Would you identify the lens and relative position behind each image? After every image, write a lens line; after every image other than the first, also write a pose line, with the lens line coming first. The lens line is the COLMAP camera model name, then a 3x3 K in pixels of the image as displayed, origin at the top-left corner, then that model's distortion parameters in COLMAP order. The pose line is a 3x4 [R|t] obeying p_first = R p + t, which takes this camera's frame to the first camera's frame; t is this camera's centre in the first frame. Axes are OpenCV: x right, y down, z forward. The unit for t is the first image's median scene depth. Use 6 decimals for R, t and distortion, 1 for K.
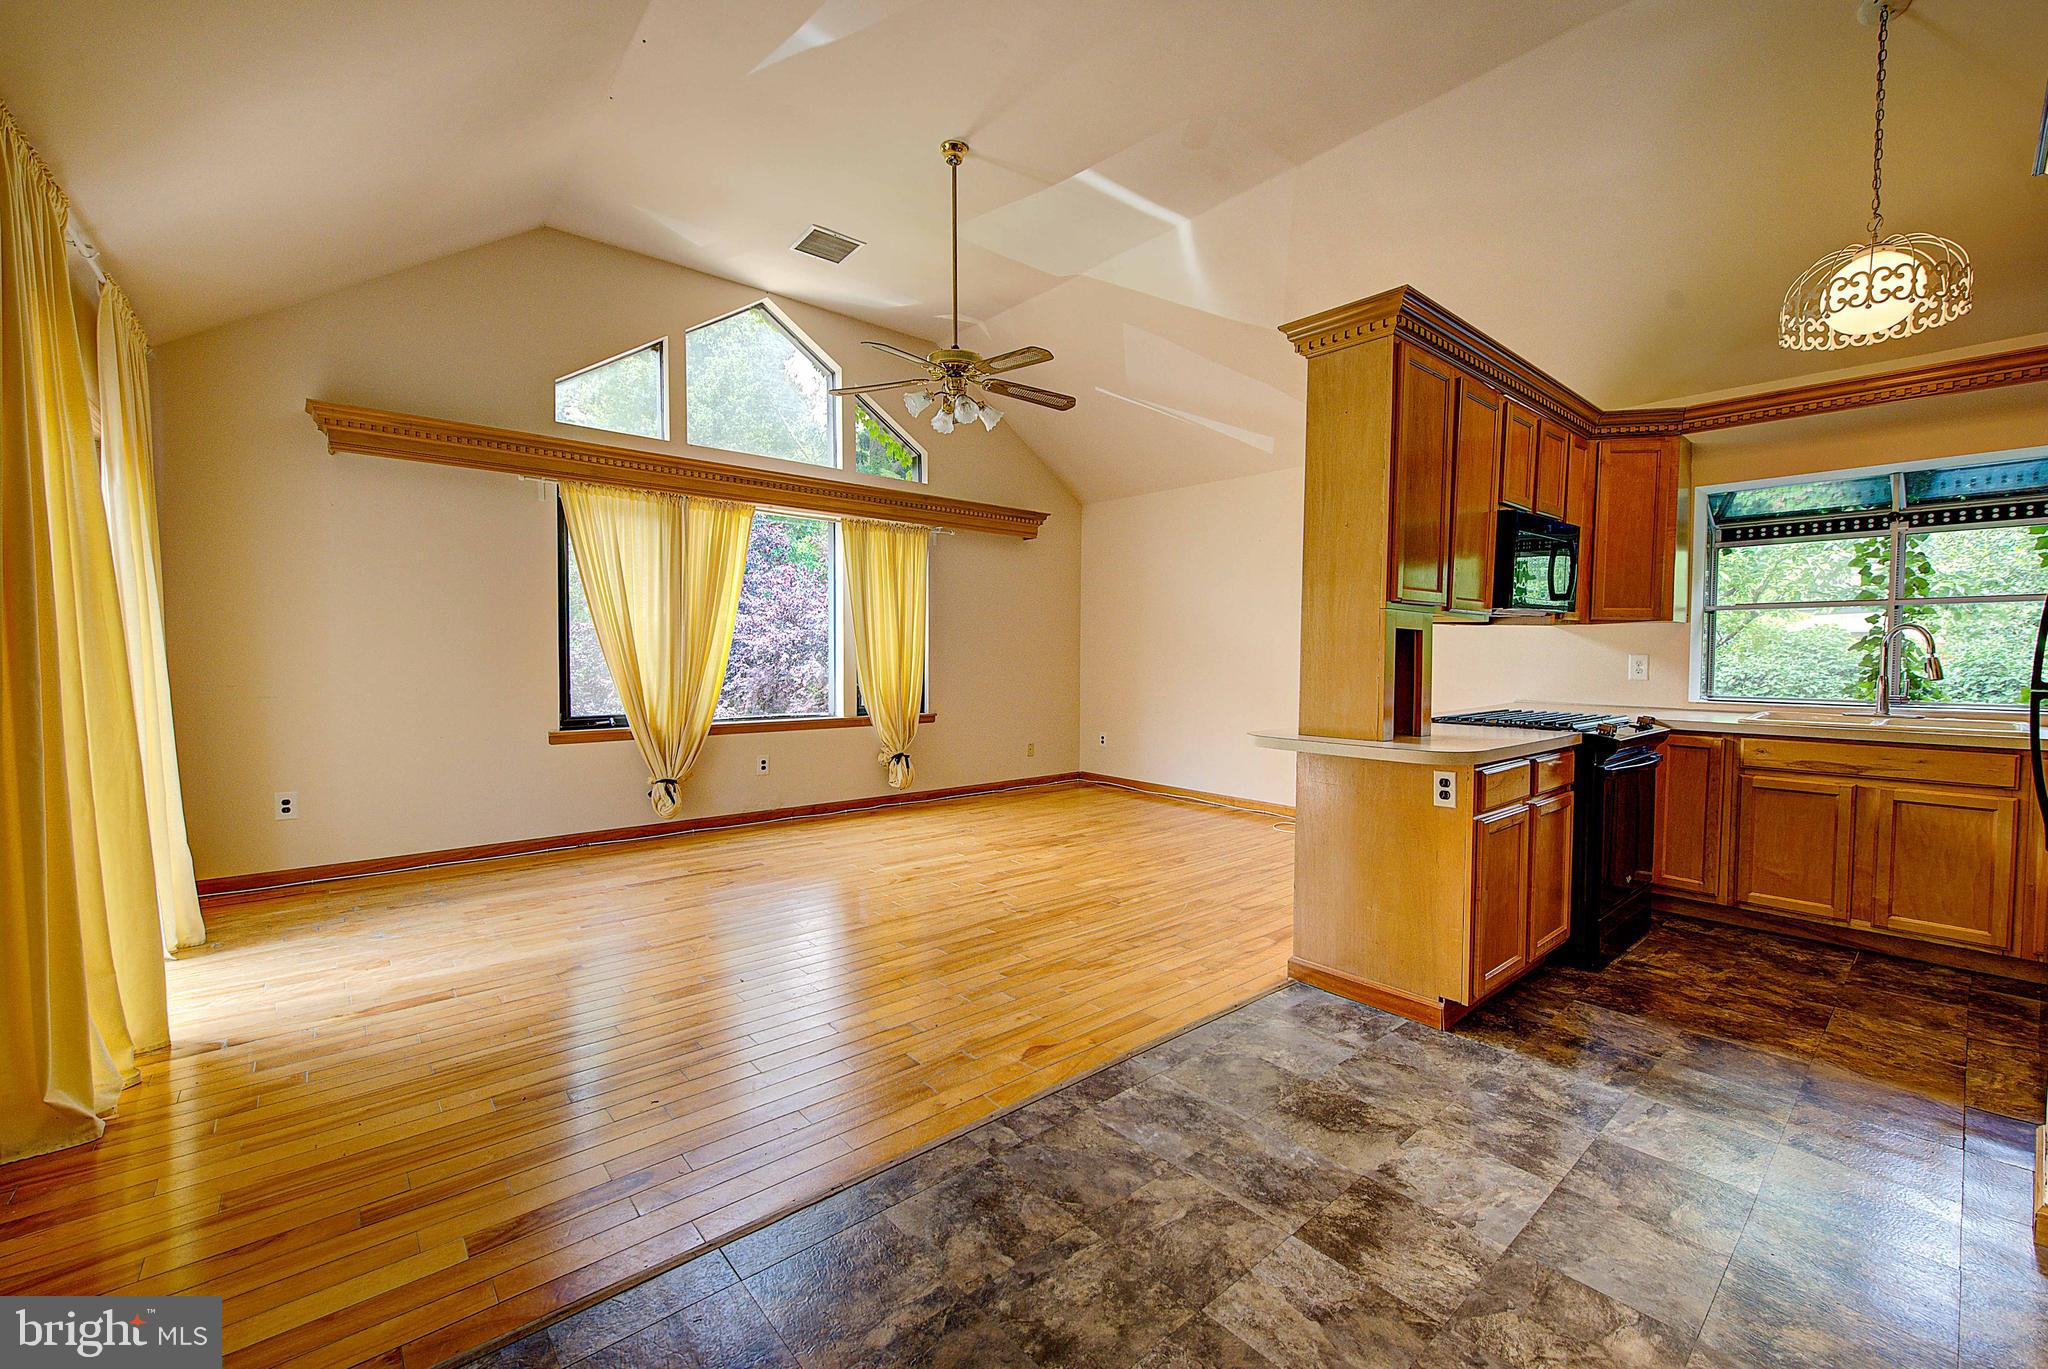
lens RADIAL K [[822.8, 0, 1024.8], [0, 822.8, 686.1], [0, 0, 1]] dist [-0.000464, -0.000019]
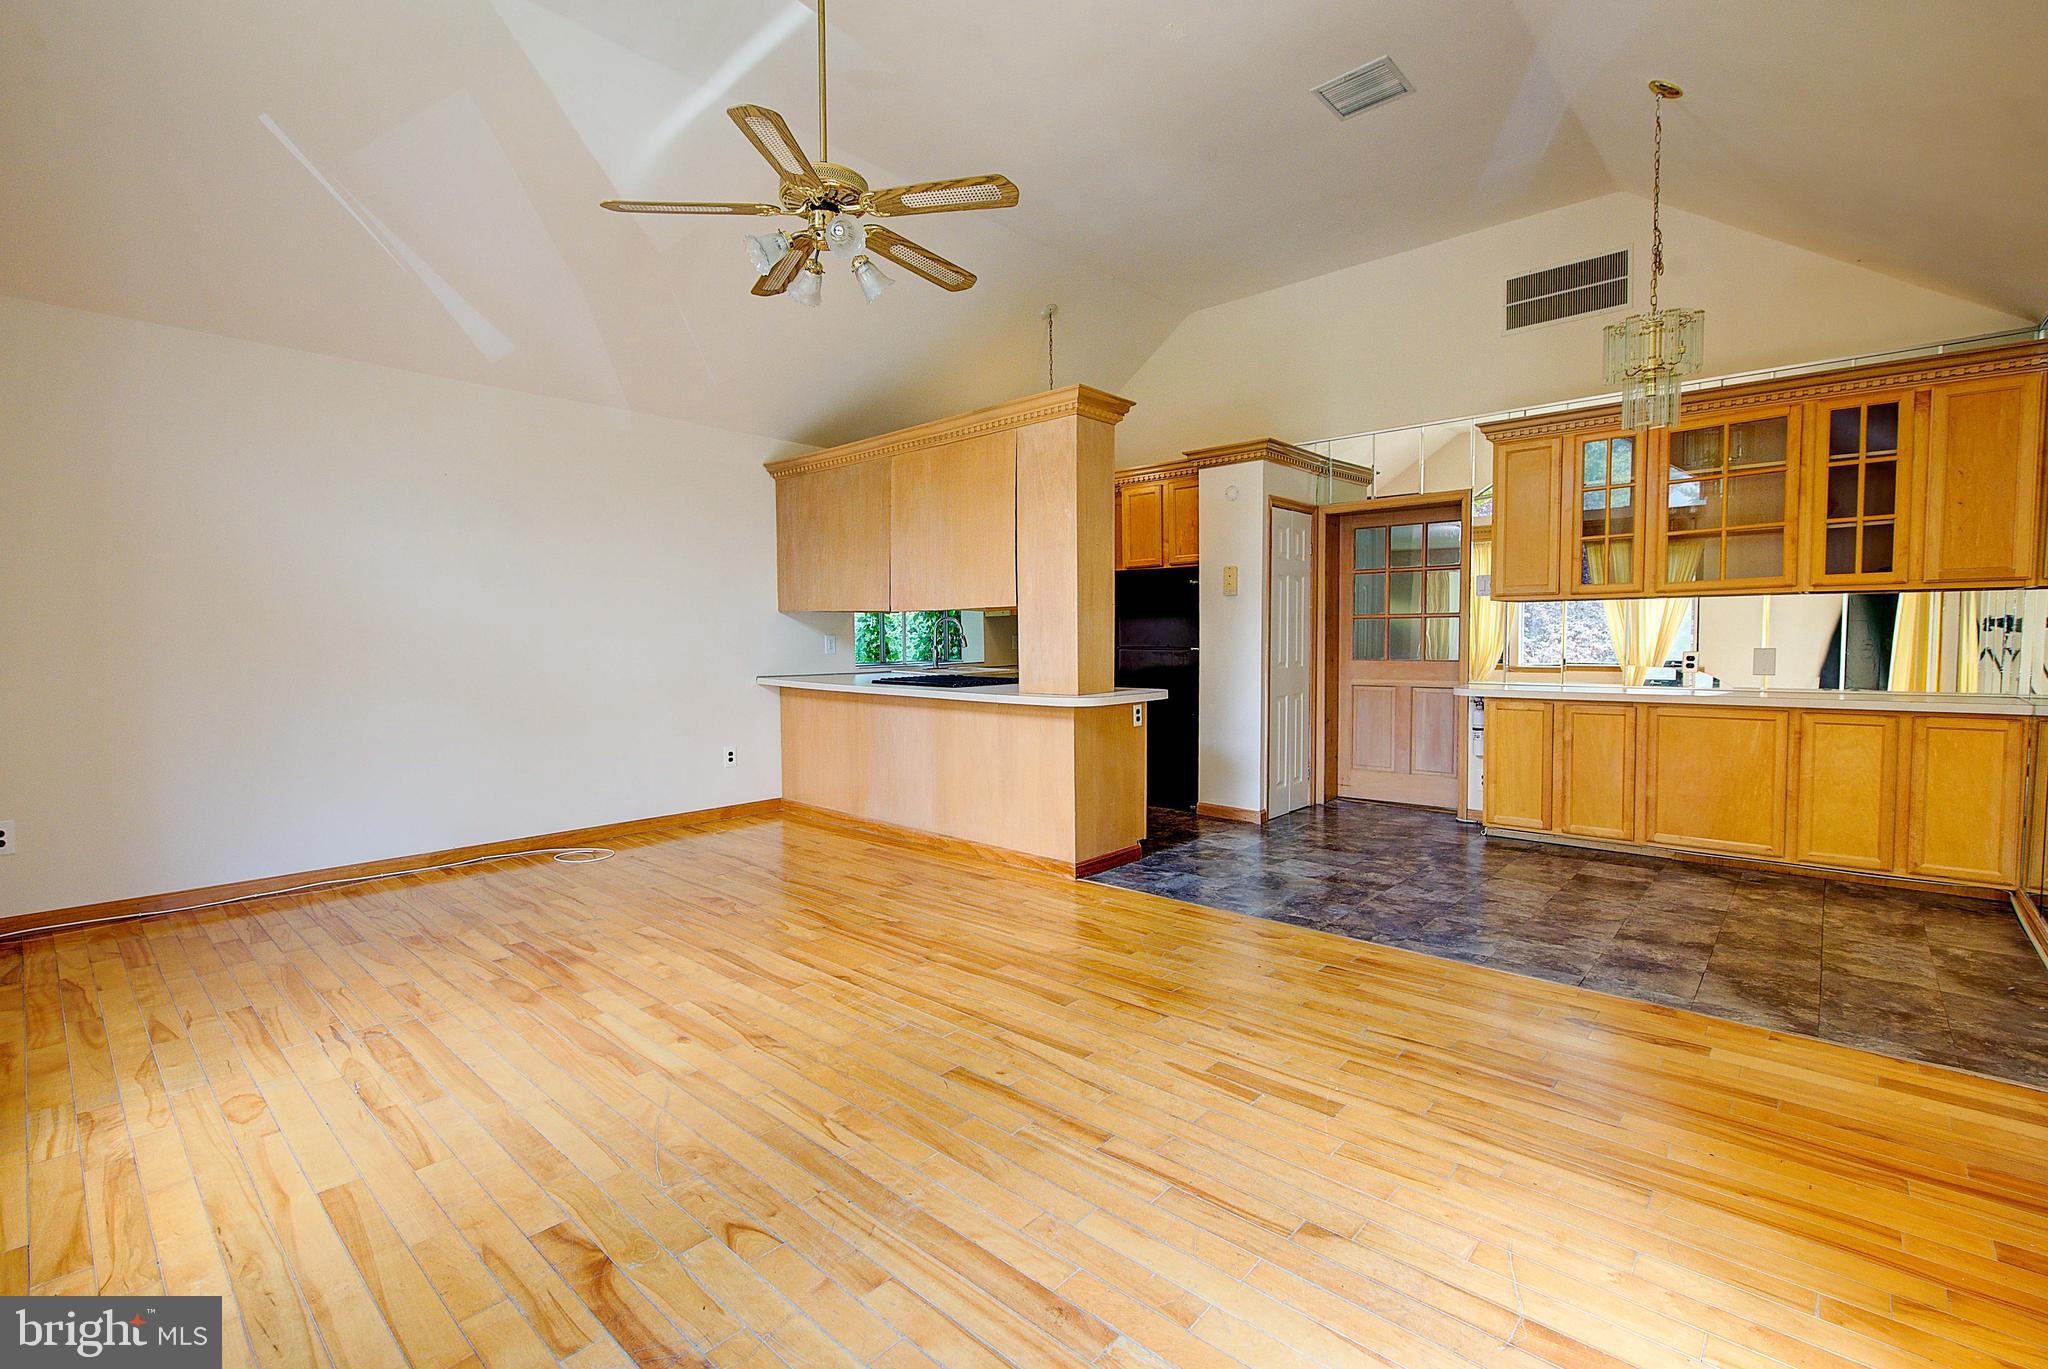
lens RADIAL K [[907.9, 0, 1024.0], [0, 907.9, 684.5], [0, 0, 1]] dist [0.000779, -0.000684]
pose [[-0.127598, -0.058442, 0.990103, -1.210986], [0.045144, 0.996886, 0.064660, -0.062594], [-0.990798, 0.052948, -0.124562, 1.384404]]
